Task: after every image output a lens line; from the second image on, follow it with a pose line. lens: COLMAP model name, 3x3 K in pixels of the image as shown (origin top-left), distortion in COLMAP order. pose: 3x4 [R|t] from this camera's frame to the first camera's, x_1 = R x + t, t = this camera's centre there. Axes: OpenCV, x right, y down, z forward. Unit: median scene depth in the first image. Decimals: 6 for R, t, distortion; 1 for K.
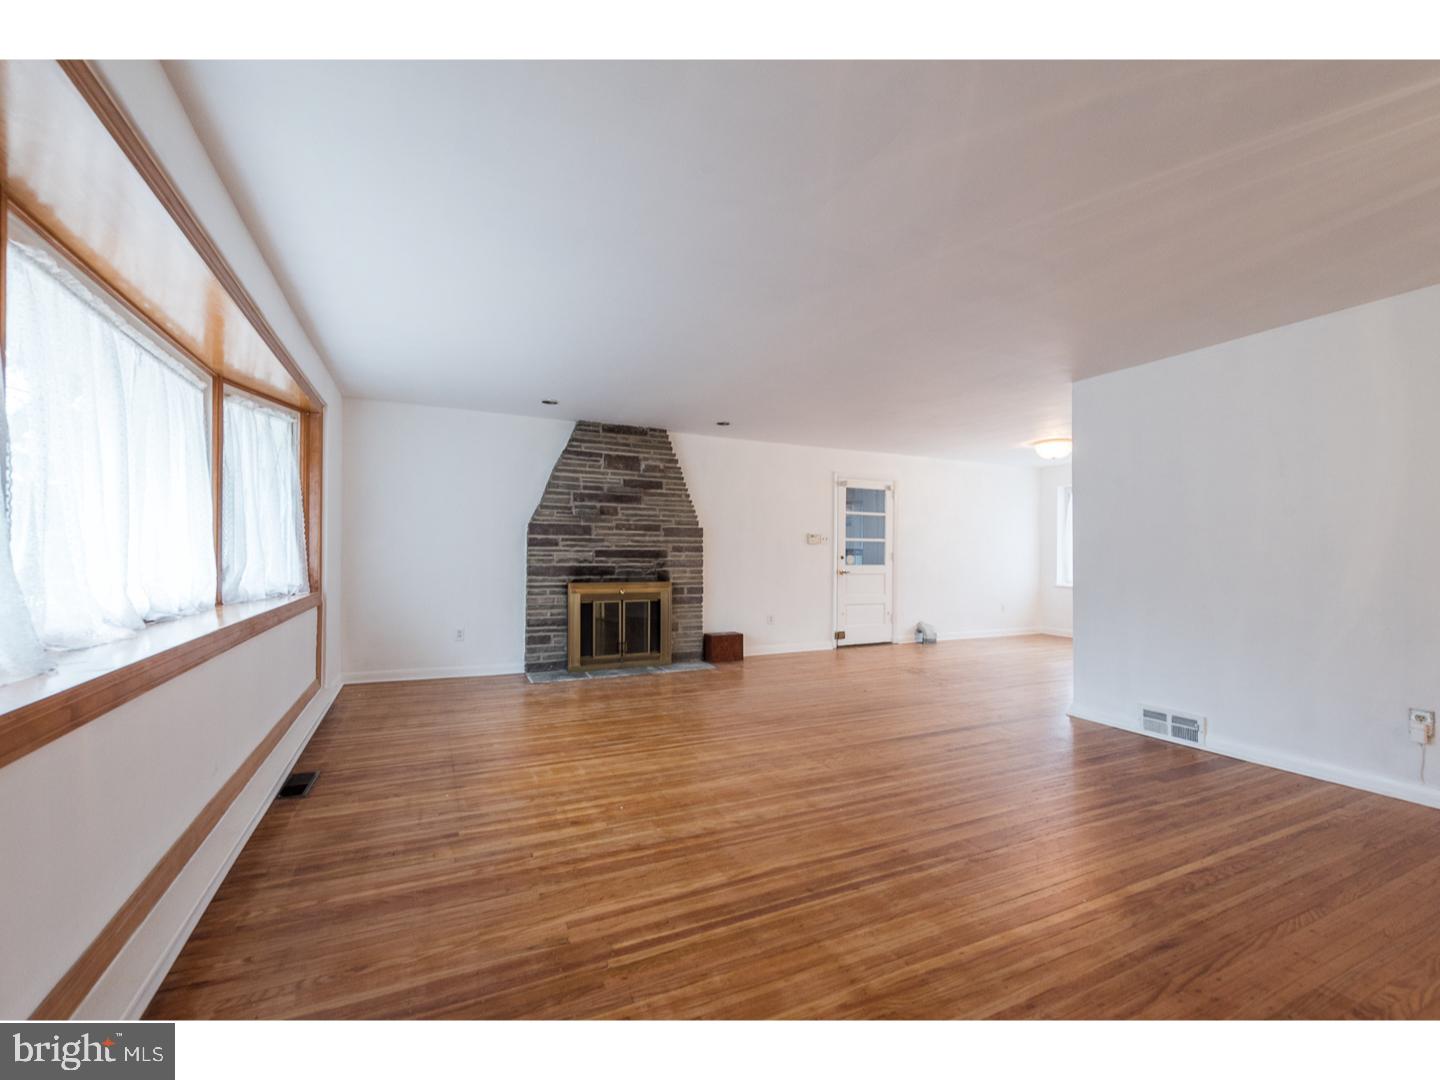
lens RADIAL K [[528.3, 0, 719.7], [0, 528.3, 547.4], [0, 0, 1]] dist [0.009781, -0.000315]
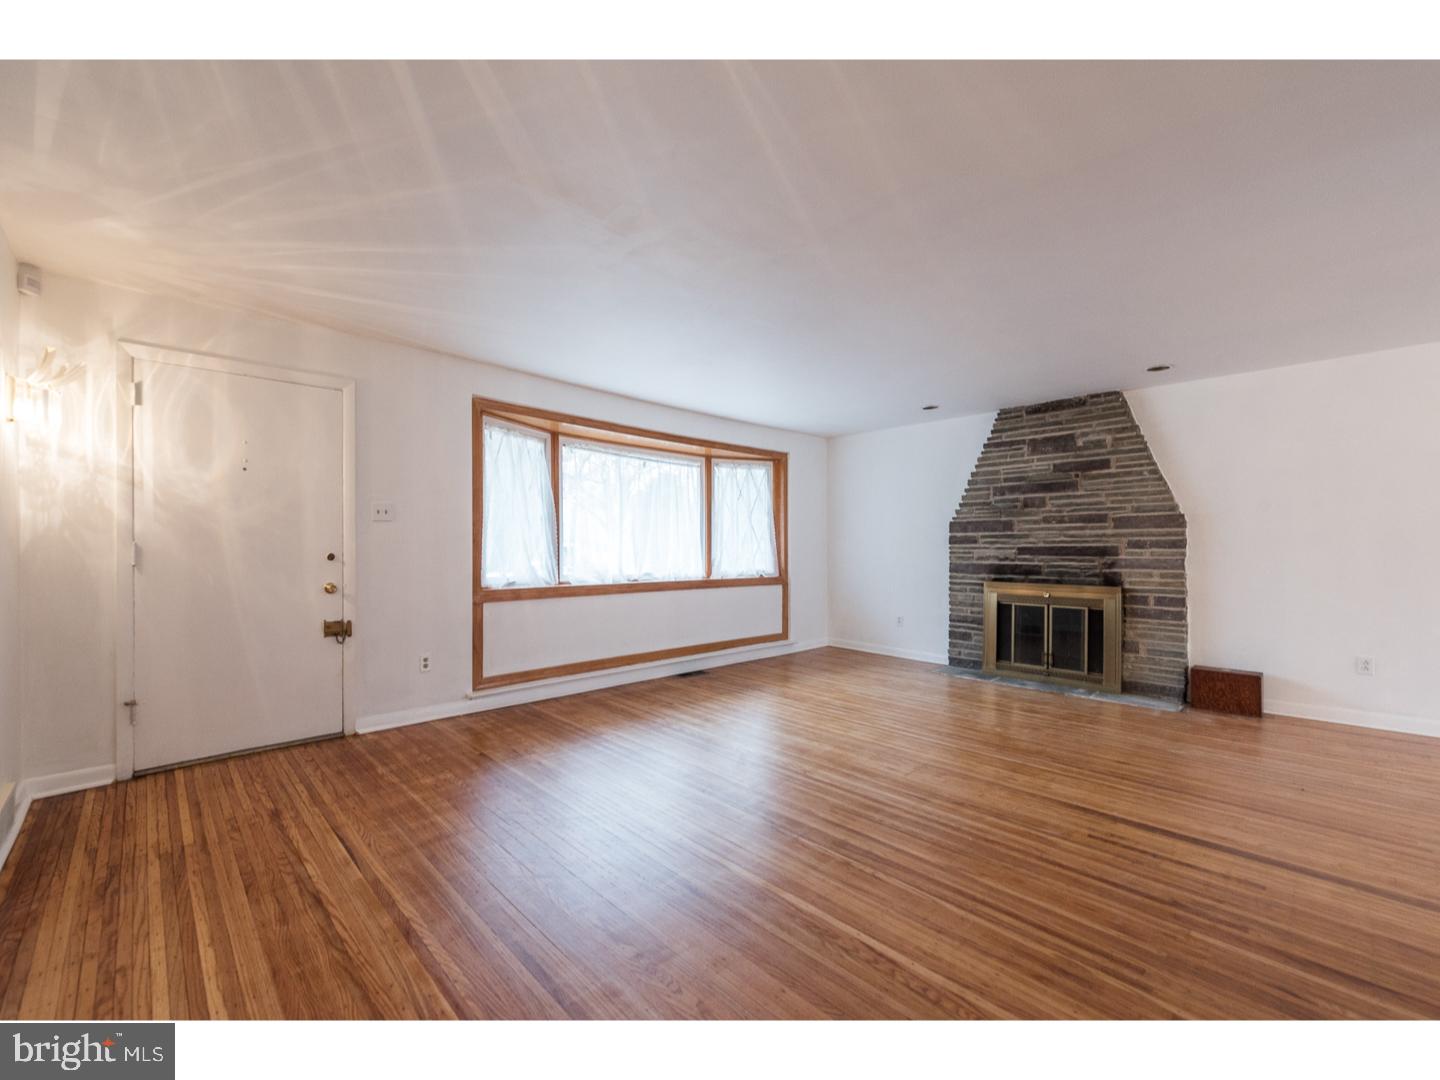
lens RADIAL K [[581.0, 0, 719.6], [0, 581.0, 547.2], [0, 0, 1]] dist [0.003918, -0.000018]
pose [[0.368367, -0.010192, -0.929625, 0.506247], [0.010354, 0.999923, -0.006860, 0.007108], [0.929623, -0.007099, 0.368444, 0.151303]]
